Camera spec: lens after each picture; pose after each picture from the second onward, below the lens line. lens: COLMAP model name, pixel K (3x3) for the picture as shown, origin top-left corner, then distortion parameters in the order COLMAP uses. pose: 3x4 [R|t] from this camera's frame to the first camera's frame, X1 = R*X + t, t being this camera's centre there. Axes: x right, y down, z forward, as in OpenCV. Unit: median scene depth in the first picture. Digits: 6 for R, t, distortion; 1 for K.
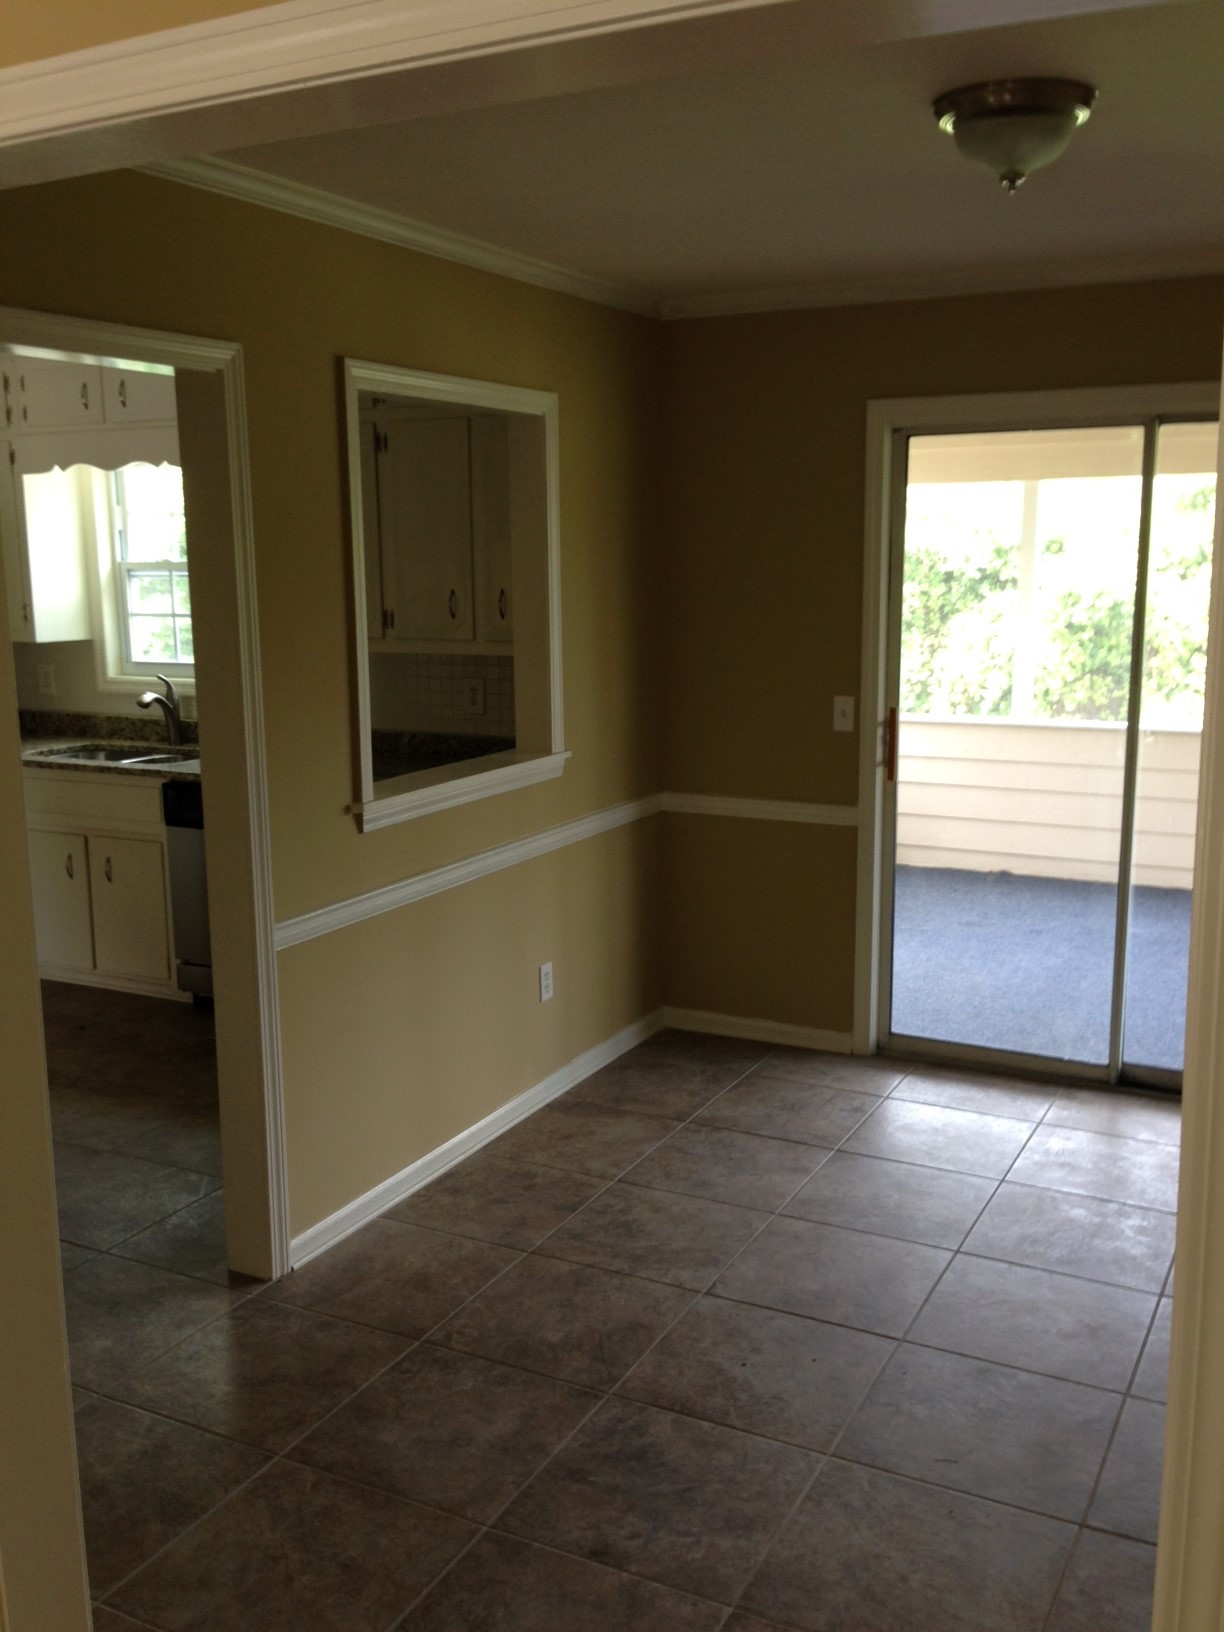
lens RADIAL K [[1499.9, 0, 612.0], [0, 1499.9, 816.0], [0, 0, 1]] dist [0.122556, -0.218600]
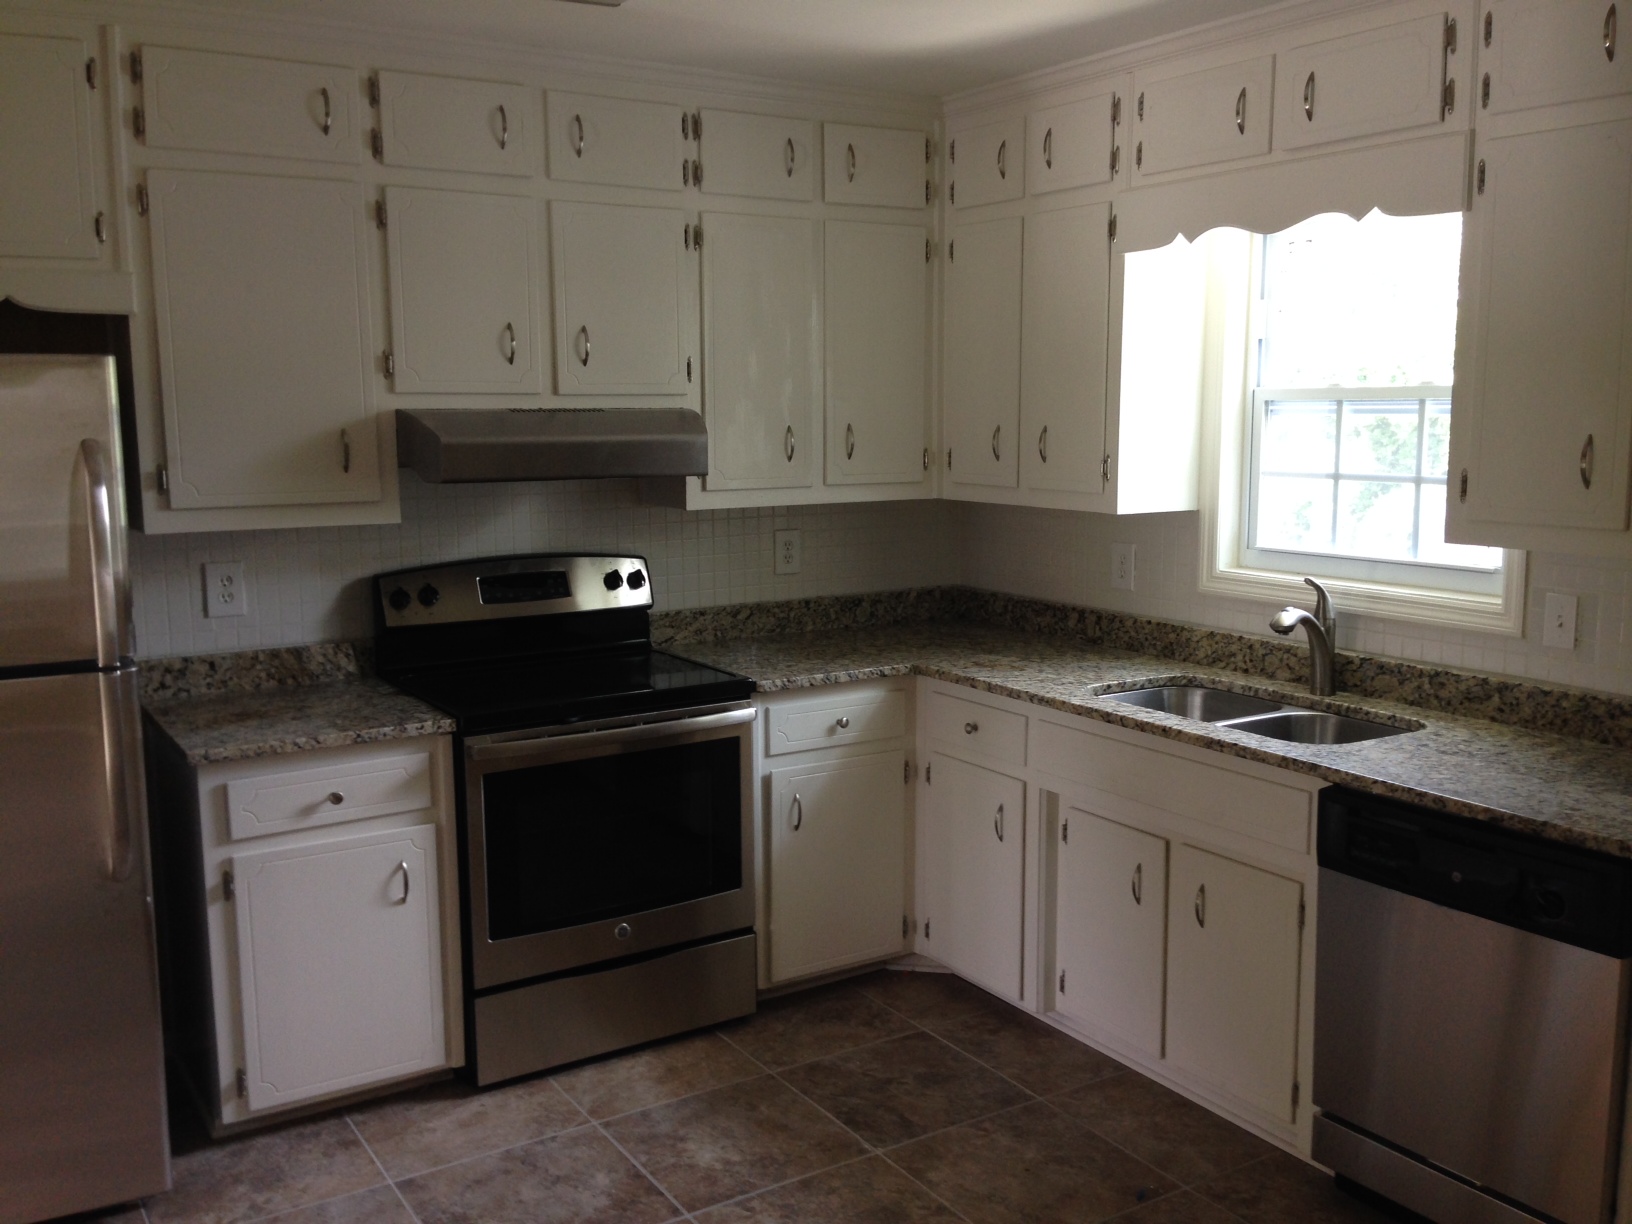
lens RADIAL K [[1499.9, 0, 816.0], [0, 1499.9, 612.0], [0, 0, 1]] dist [0.122556, -0.218600]
pose [[0.859402, 0.079914, -0.505017, -0.166054], [-0.092880, 0.995677, -0.000501, -0.062206], [0.502794, 0.047336, 0.863109, 0.395326]]
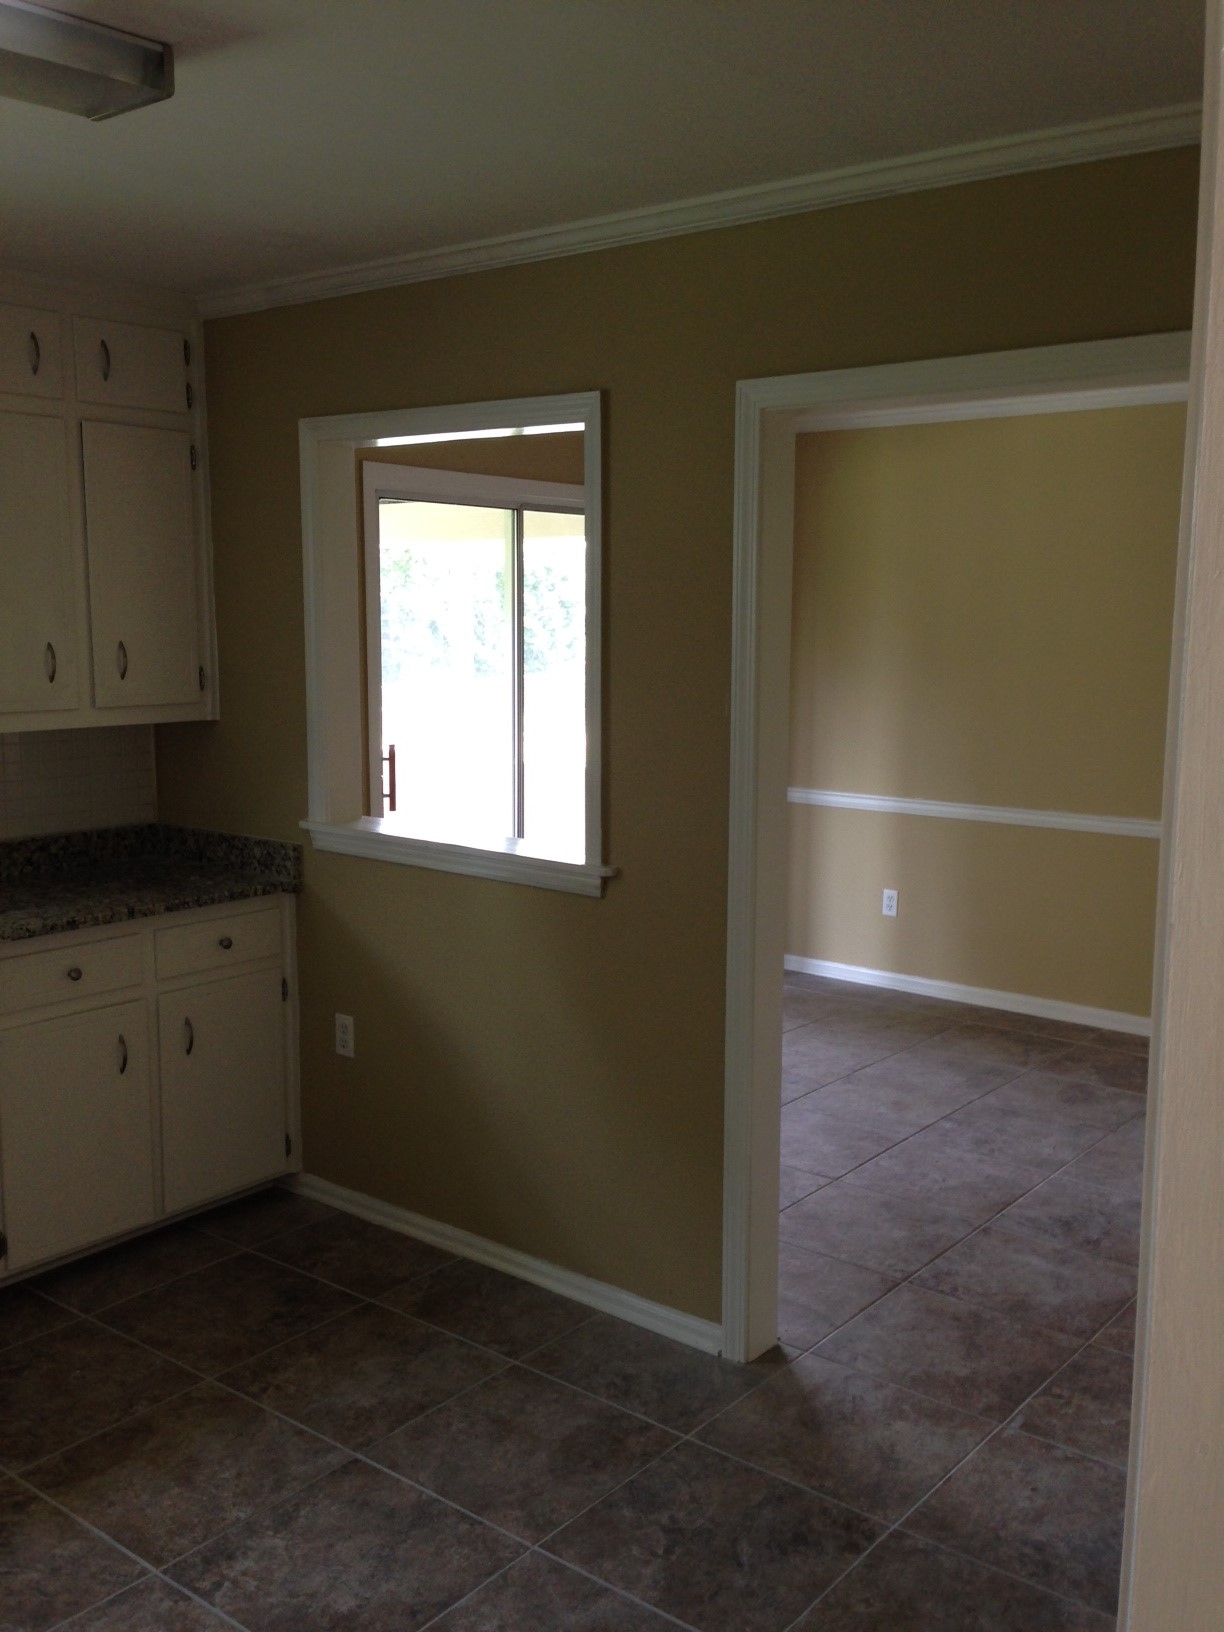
lens RADIAL K [[1499.9, 0, 612.0], [0, 1499.9, 816.0], [0, 0, 1]] dist [0.122556, -0.218600]
pose [[0.198324, -0.125353, 0.972088, -0.969632], [0.167177, 0.981581, 0.092470, -0.108074], [-0.965774, 0.144171, 0.215627, 0.722774]]
